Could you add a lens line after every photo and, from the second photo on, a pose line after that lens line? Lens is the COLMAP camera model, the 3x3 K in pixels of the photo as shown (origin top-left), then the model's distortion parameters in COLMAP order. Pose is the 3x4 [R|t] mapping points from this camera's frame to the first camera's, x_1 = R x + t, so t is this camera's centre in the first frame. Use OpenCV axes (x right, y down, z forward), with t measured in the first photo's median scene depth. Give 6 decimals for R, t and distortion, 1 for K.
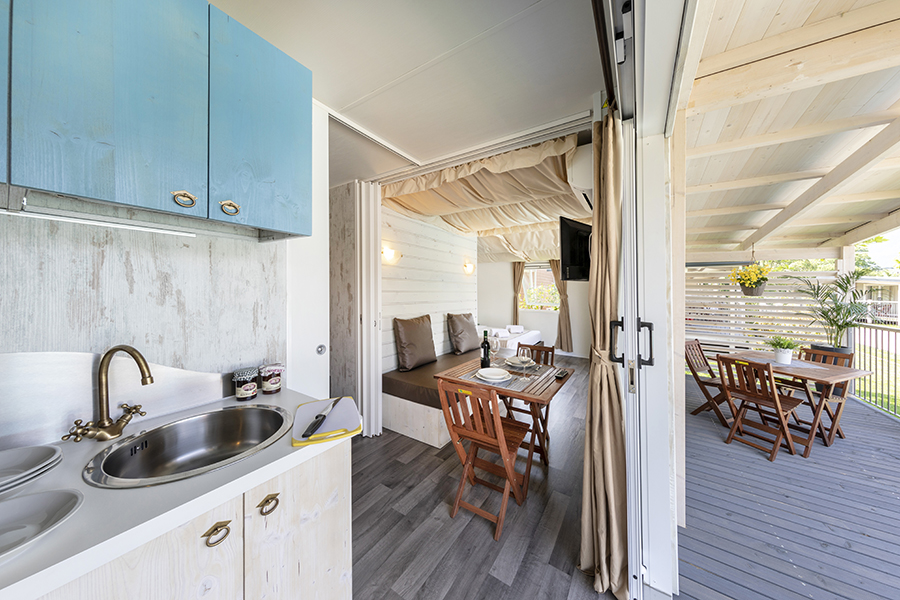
lens RADIAL K [[276.0, 0, 455.9], [0, 276.0, 290.2], [0, 0, 1]] dist [0.002536, -0.000384]
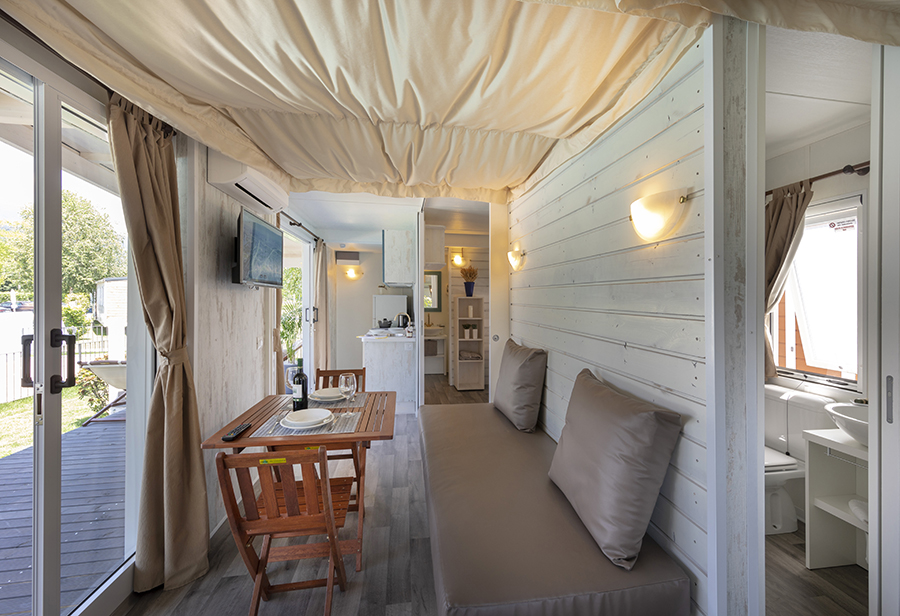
lens RADIAL K [[366.3, 0, 467.7], [0, 366.3, 299.2], [0, 0, 1]] dist [0.004624, 0.000418]
pose [[-0.737951, -0.008599, -0.674800, 0.902821], [-0.010052, 0.999948, -0.001749, -0.012143], [0.674780, 0.005493, -0.737999, 2.647068]]
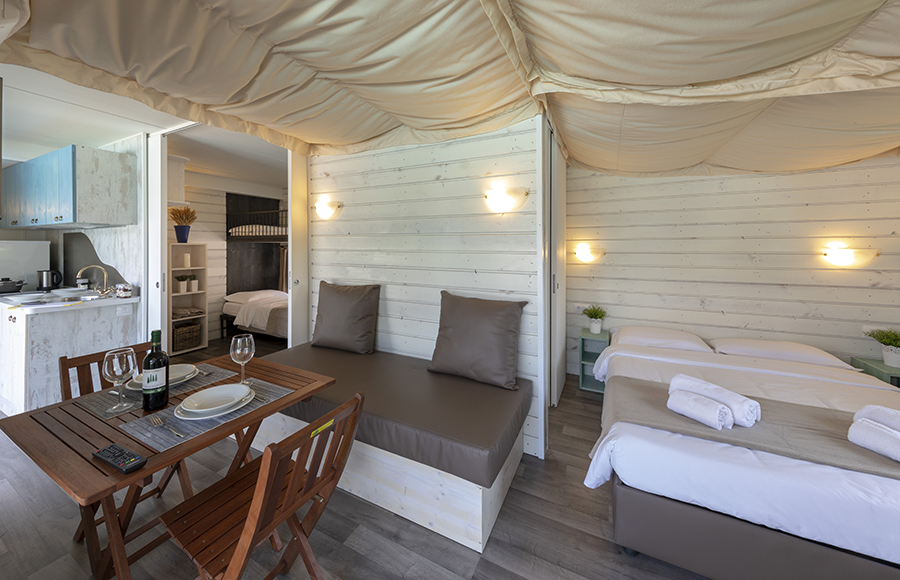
lens RADIAL K [[318.1, 0, 445.4], [0, 318.1, 241.1], [0, 0, 1]] dist [0.000913, -0.000367]
pose [[0.108514, -0.020565, -0.993882, 1.274311], [0.001280, 0.999788, -0.020547, -0.003799], [0.994094, 0.000958, 0.108518, 2.001871]]
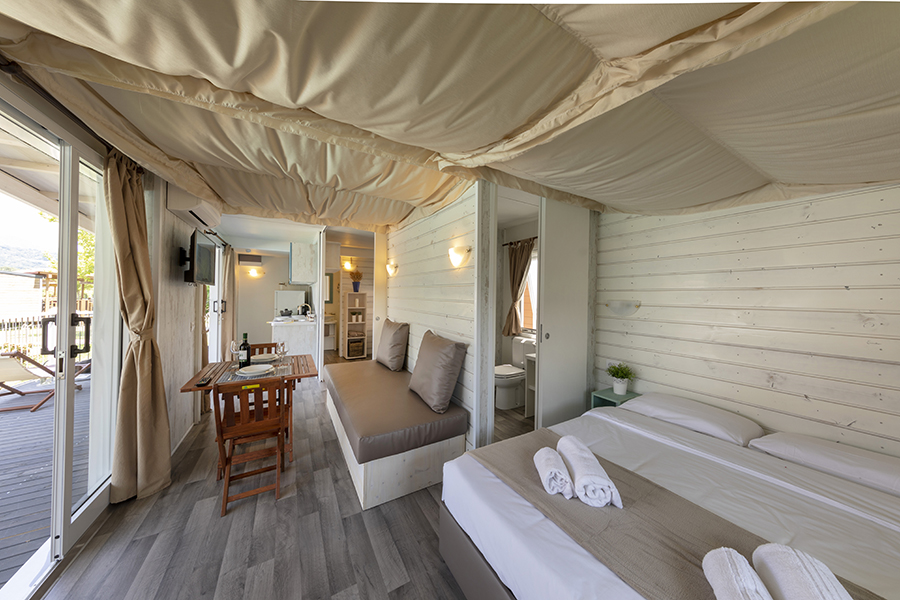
lens RADIAL K [[276.0, 0, 453.9], [0, 276.0, 292.4], [0, 0, 1]] dist [0.002536, -0.000384]
pose [[-0.446603, -0.018741, -0.894536, 1.226097], [-0.013141, 0.999810, -0.014386, -0.006556], [0.894636, 0.005330, -0.446764, 2.888355]]
